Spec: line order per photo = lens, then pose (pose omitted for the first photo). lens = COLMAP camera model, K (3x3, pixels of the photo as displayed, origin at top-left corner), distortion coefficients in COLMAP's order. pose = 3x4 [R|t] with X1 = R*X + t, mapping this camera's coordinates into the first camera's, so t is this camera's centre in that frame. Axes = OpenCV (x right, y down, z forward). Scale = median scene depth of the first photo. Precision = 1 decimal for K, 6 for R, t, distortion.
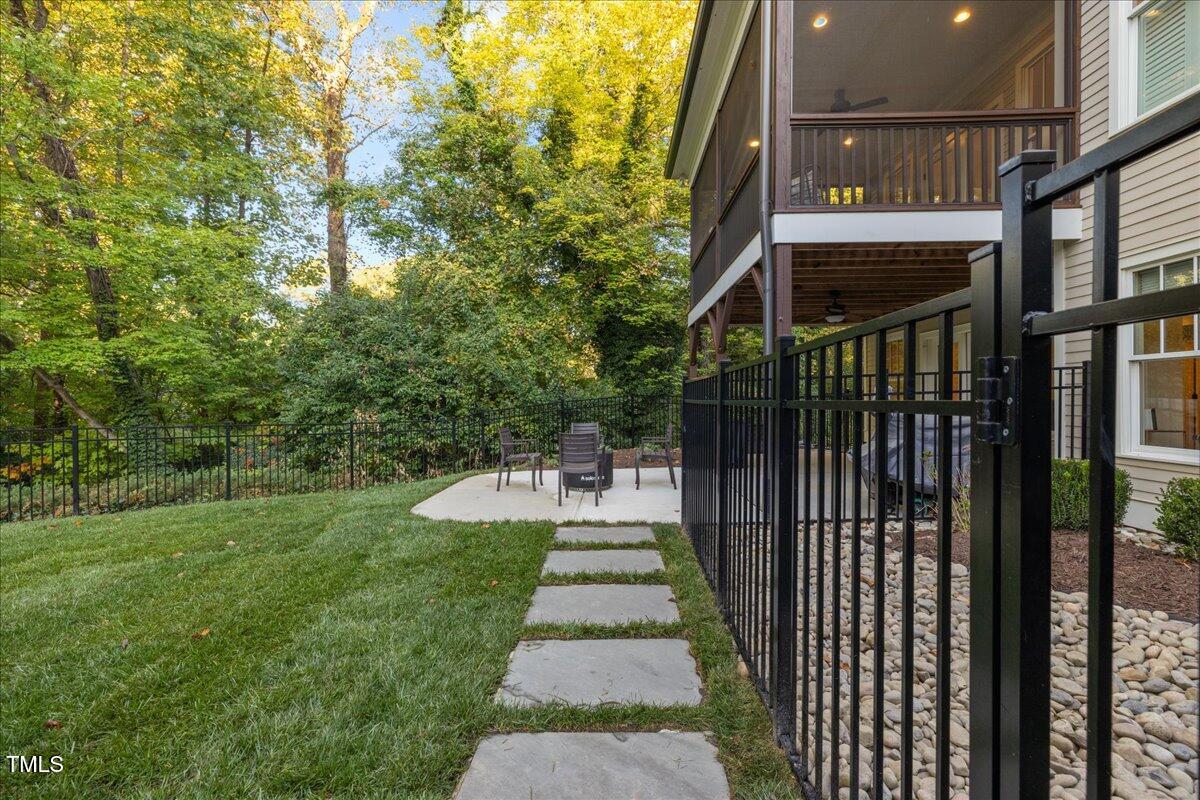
lens RADIAL K [[575.2, 0, 600.0], [0, 575.2, 400.0], [0, 0, 1]] dist [-0.001333, -0.000331]
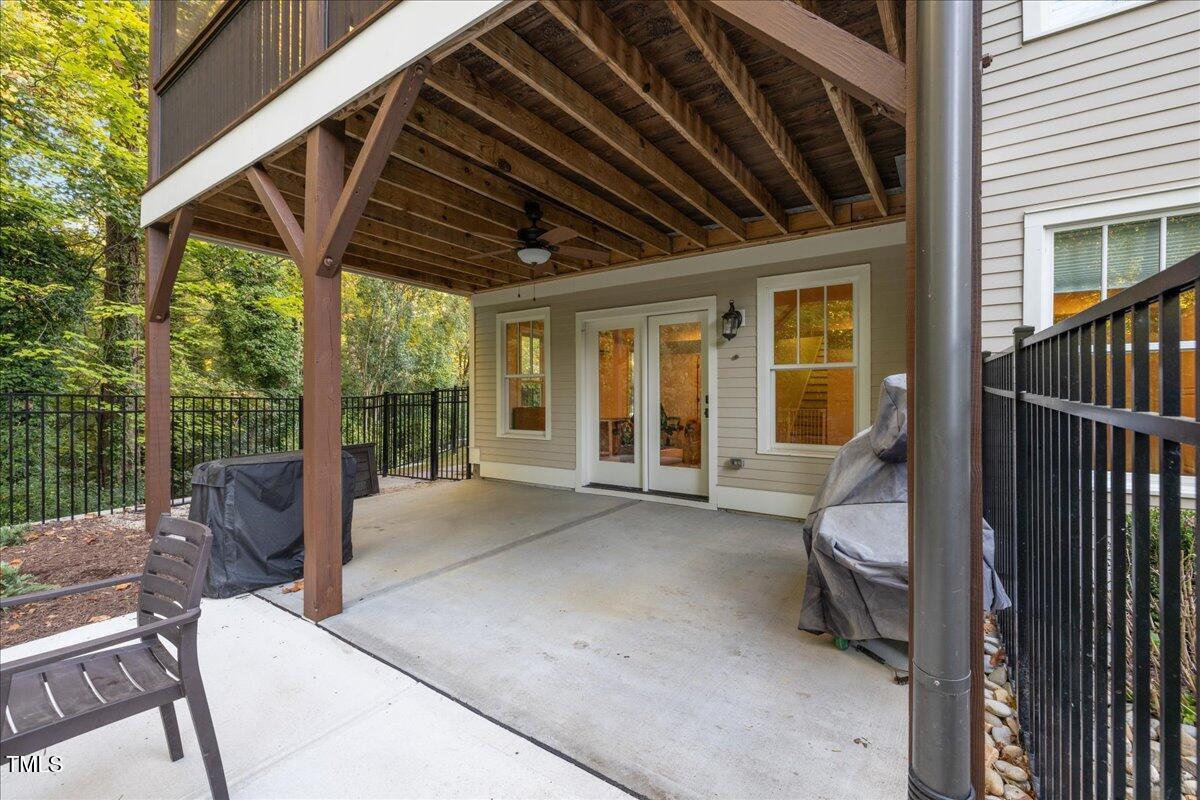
lens RADIAL K [[575.2, 0, 600.0], [0, 575.2, 400.0], [0, 0, 1]] dist [-0.001333, -0.000331]
pose [[0.563182, 0.018883, 0.826117, 0.004905], [-0.001933, 0.999766, -0.021535, 0.002015], [-0.826331, 0.010531, 0.563087, 0.510533]]
